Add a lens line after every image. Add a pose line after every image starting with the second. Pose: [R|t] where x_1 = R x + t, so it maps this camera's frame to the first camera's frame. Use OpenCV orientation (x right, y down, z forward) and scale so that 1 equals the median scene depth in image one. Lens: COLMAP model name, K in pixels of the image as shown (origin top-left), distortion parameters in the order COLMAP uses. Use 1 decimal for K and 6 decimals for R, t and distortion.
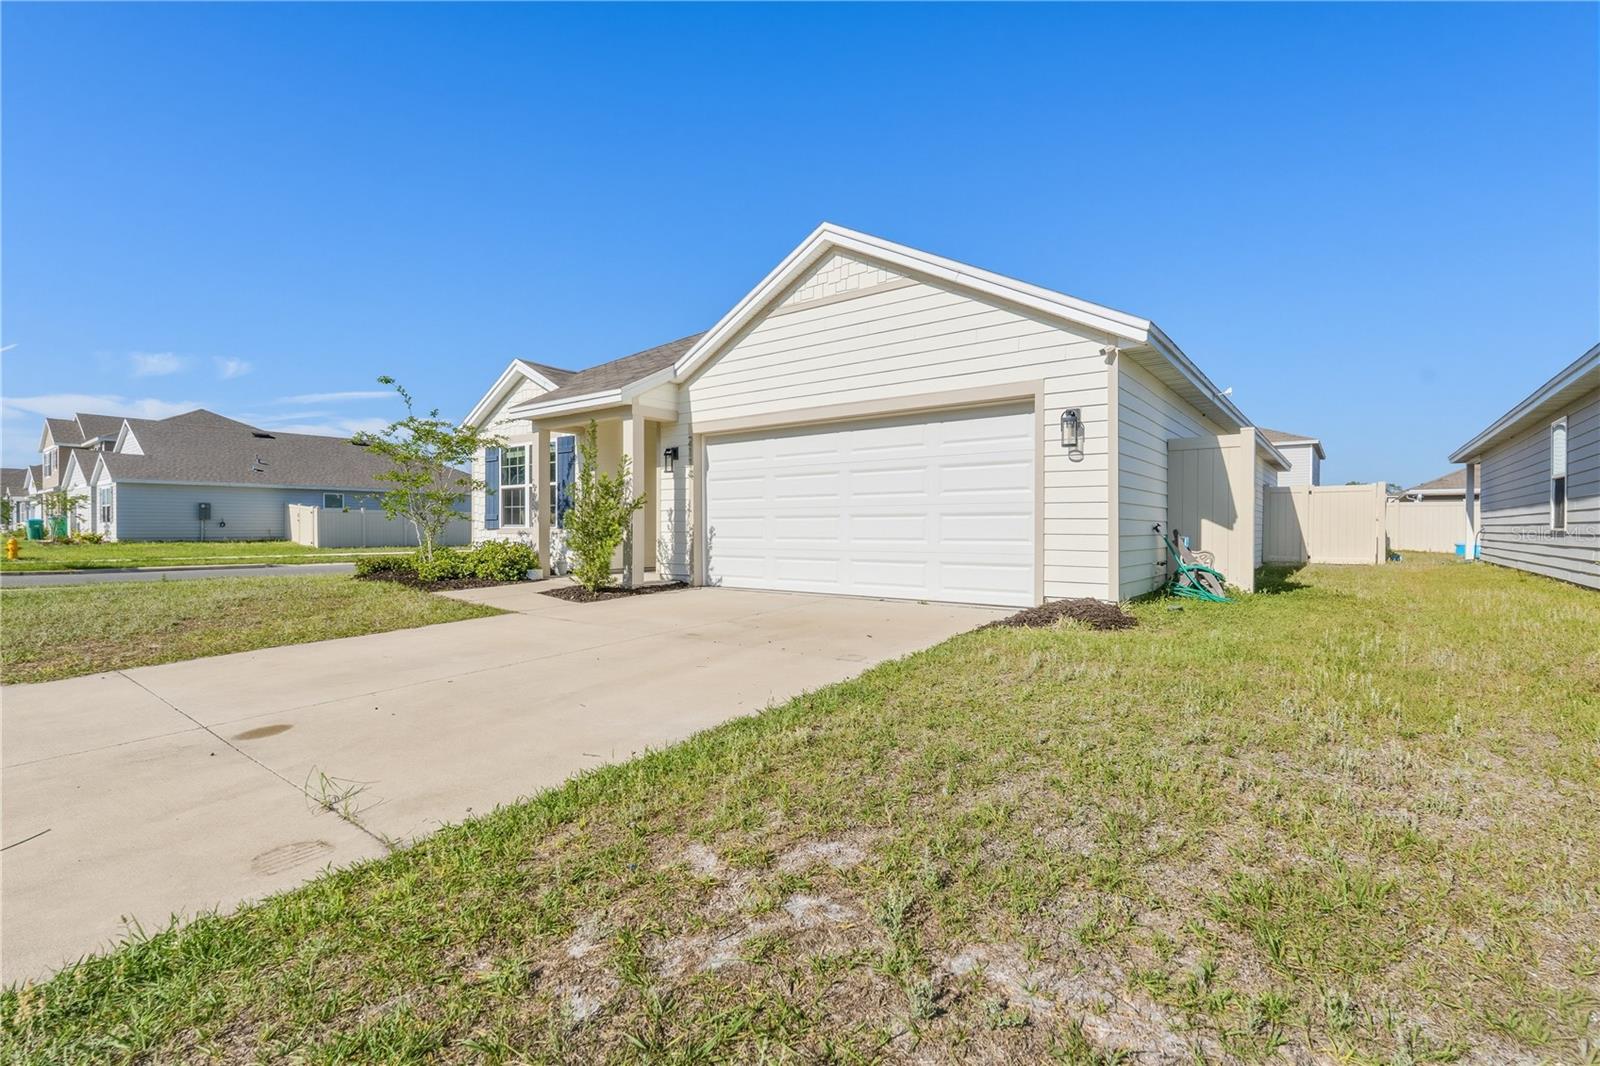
lens RADIAL K [[732.2, 0, 784.9], [0, 732.2, 531.4], [0, 0, 1]] dist [-0.002221, 0.001011]
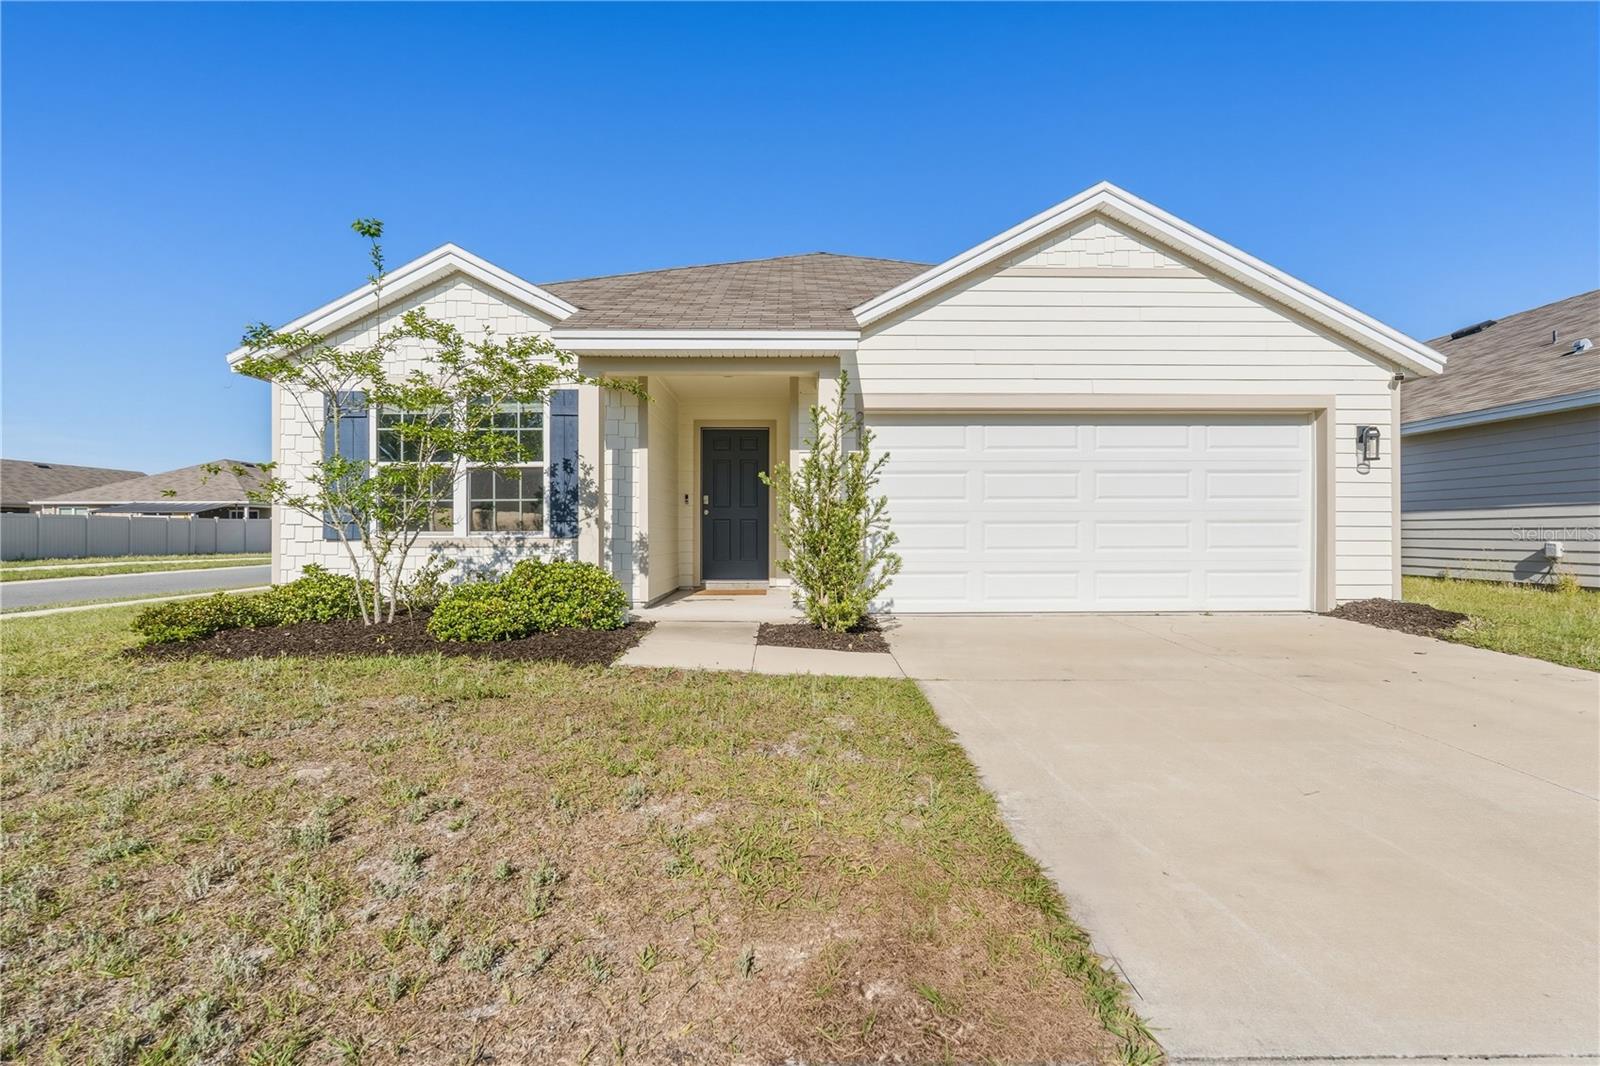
lens RADIAL K [[732.2, 0, 808.6], [0, 732.2, 533.1], [0, 0, 1]] dist [-0.002221, 0.001011]
pose [[0.772625, -0.002011, 0.634859, -0.697535], [0.004998, 0.999983, -0.002915, -0.006204], [-0.634843, 0.005426, 0.772622, 0.509247]]
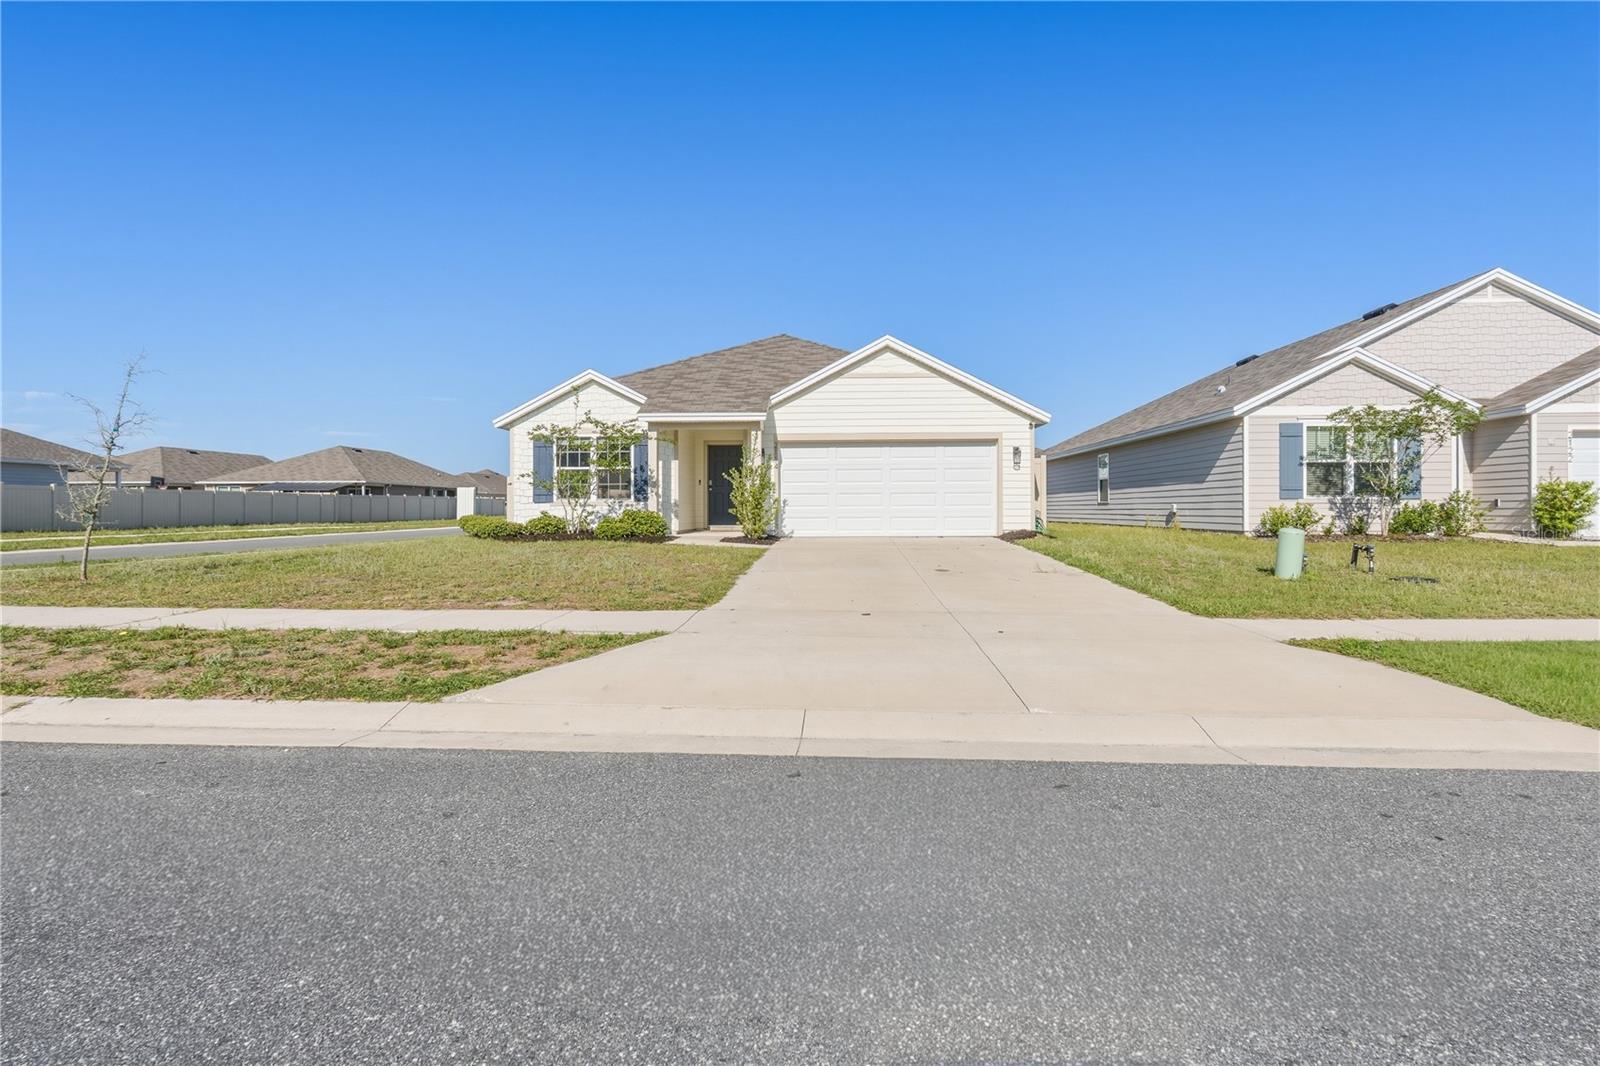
lens RADIAL K [[732.2, 0, 800.8], [0, 732.2, 506.1], [0, 0, 1]] dist [-0.002221, 0.001011]
pose [[0.813907, -0.001689, 0.580993, -1.098398], [0.006676, 0.999957, -0.006446, 0.019865], [-0.580957, 0.009125, 0.813883, -0.343964]]
